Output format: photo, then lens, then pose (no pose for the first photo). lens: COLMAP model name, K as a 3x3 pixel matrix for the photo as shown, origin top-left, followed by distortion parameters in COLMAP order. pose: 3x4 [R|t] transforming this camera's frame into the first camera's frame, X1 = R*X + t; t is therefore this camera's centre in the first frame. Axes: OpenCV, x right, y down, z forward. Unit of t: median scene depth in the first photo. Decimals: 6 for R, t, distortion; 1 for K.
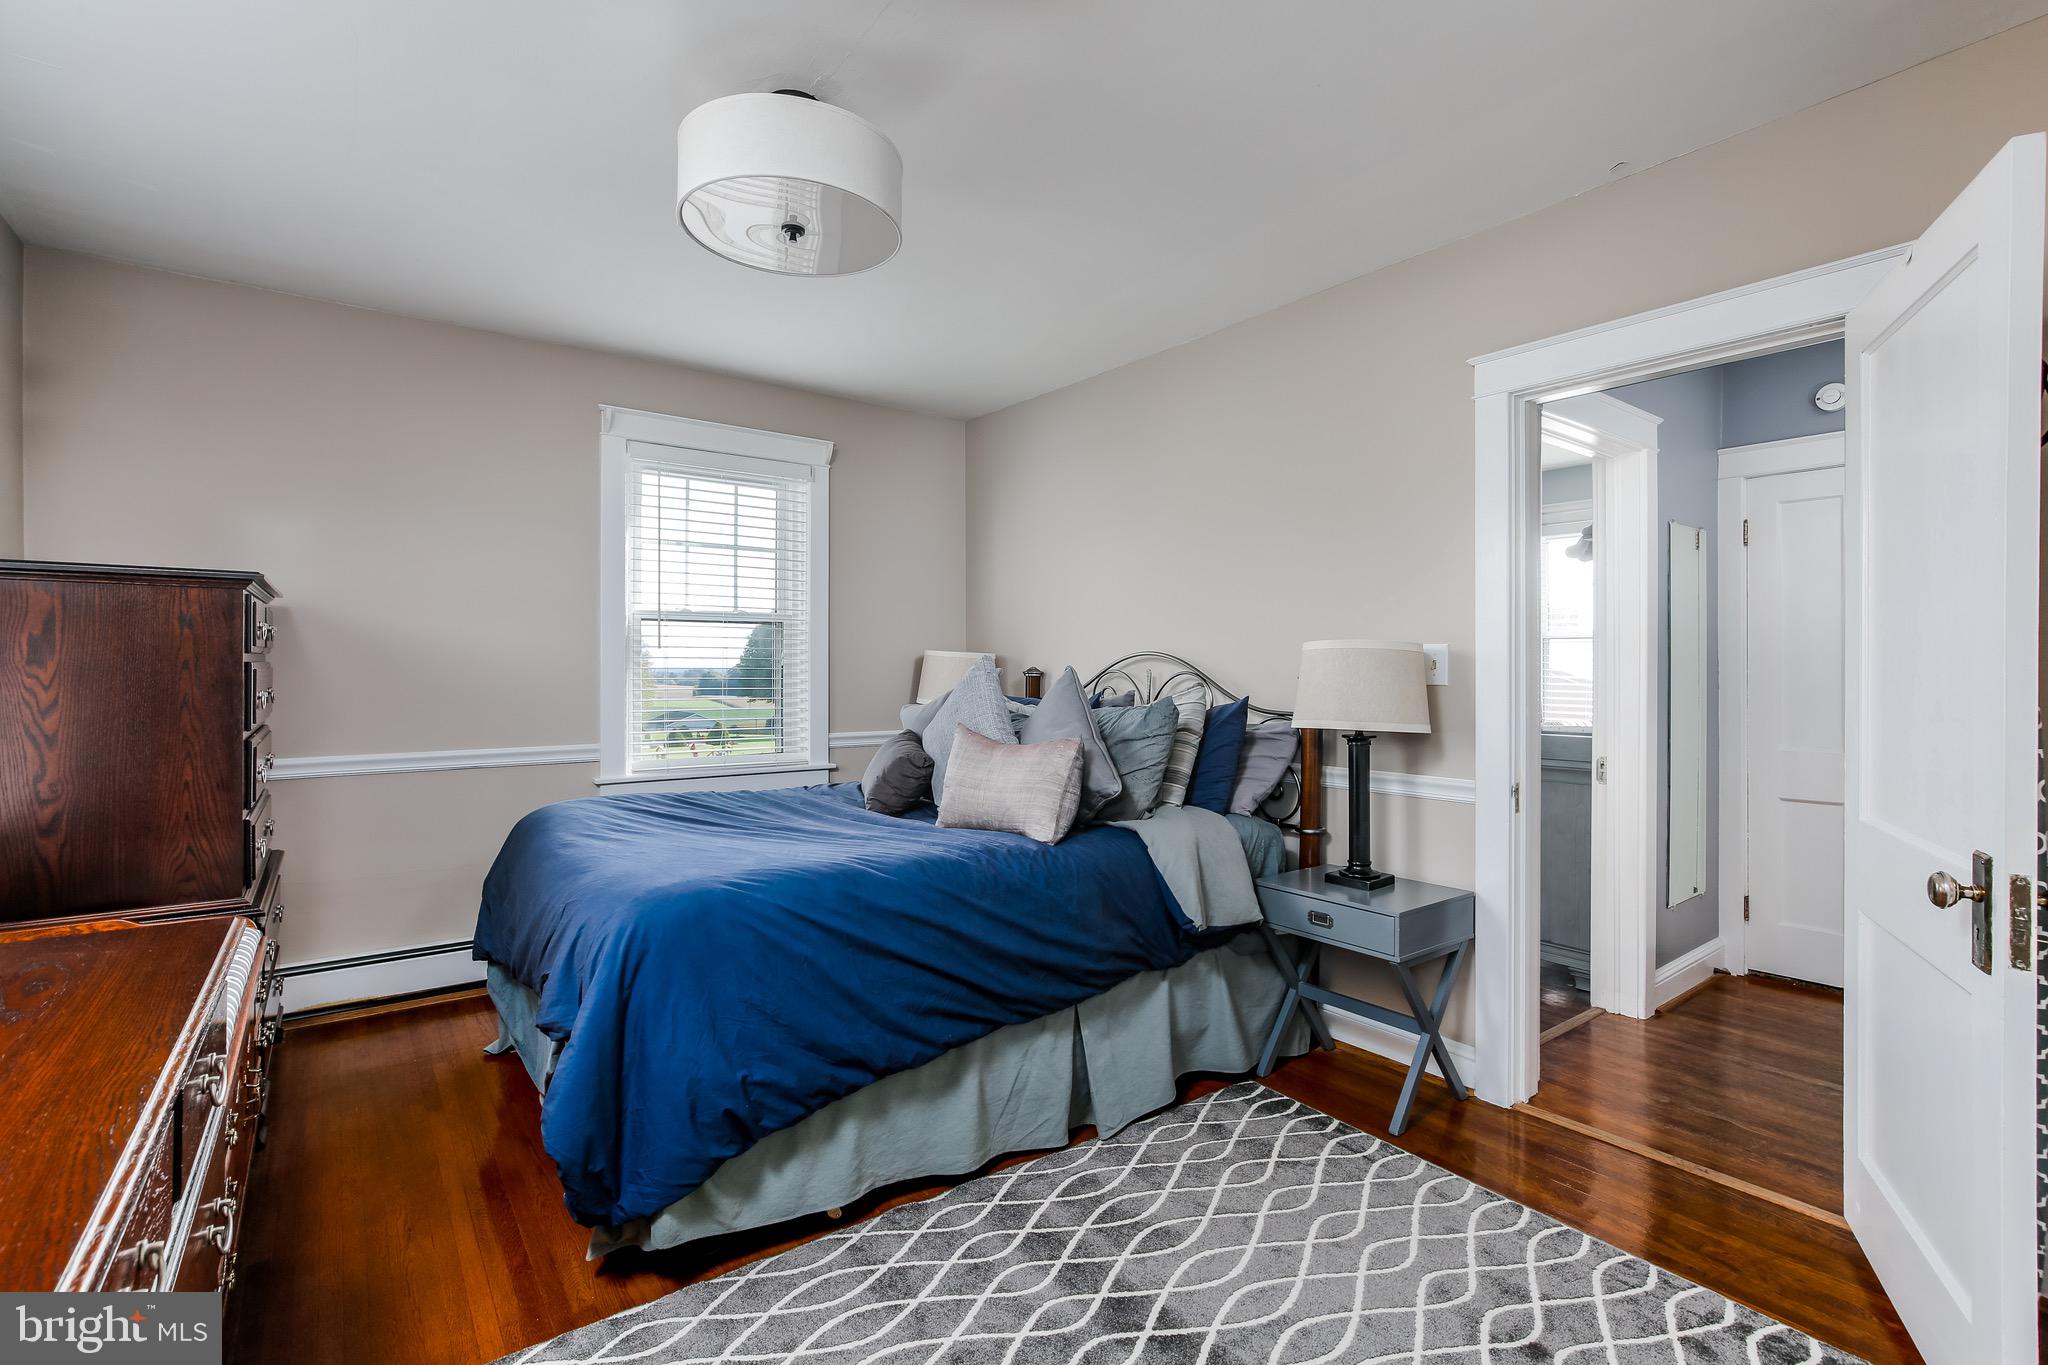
lens RADIAL K [[914.8, 0, 1031.5], [0, 914.8, 678.1], [0, 0, 1]] dist [-0.014080, 0.003832]
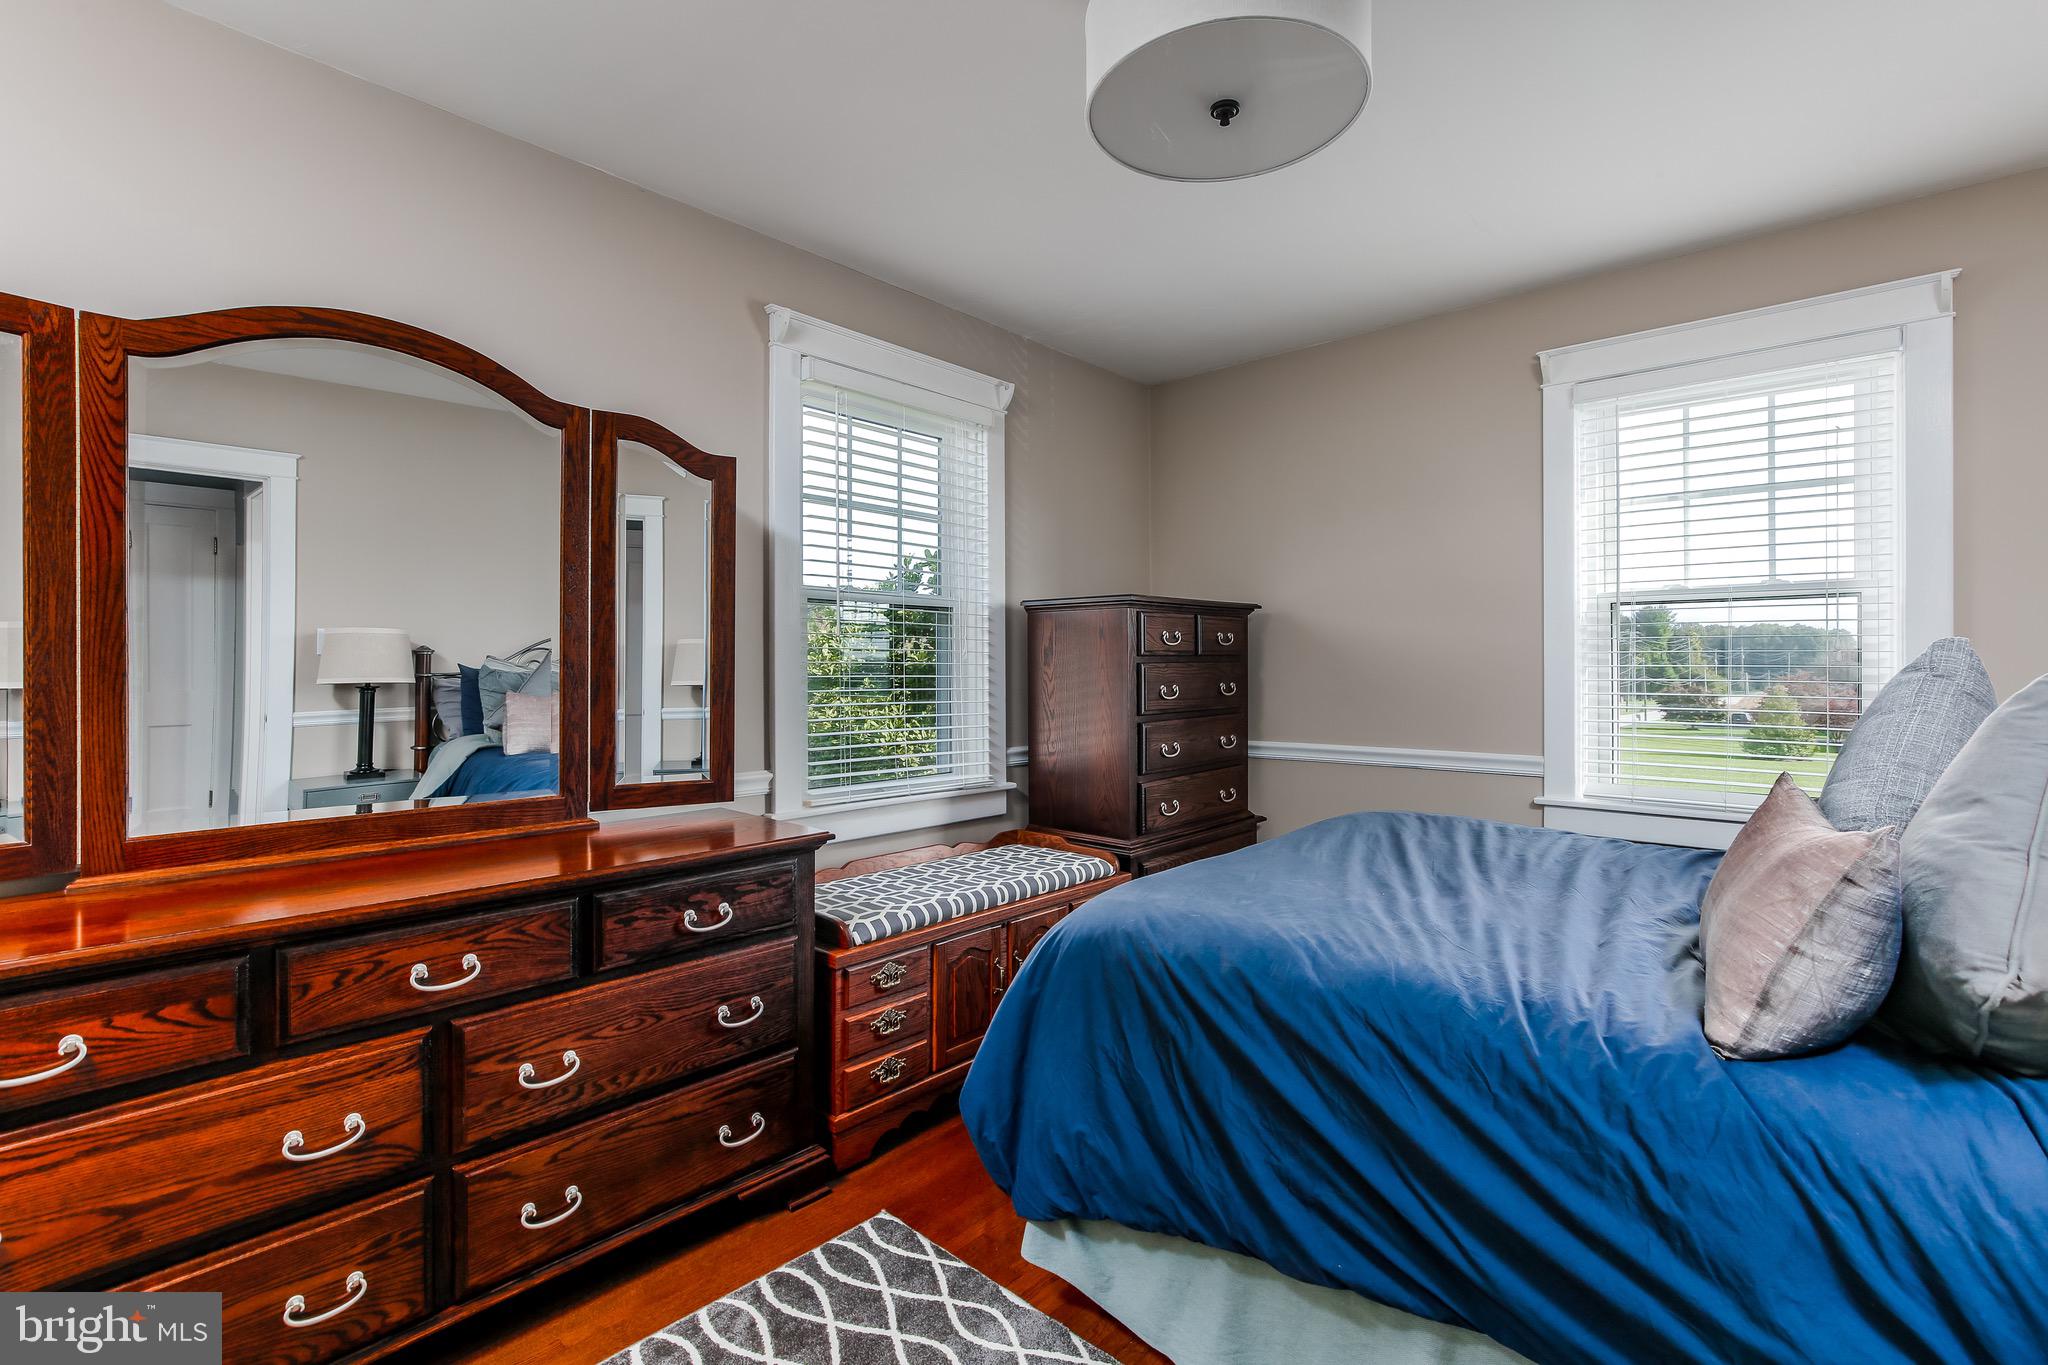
lens RADIAL K [[914.8, 0, 1030.0], [0, 914.8, 672.7], [0, 0, 1]] dist [-0.014080, 0.003832]
pose [[0.192411, -0.000937, -0.981314, 0.238998], [-0.003368, 0.999993, -0.001615, -0.002605], [0.981309, 0.003615, 0.192406, 0.345343]]
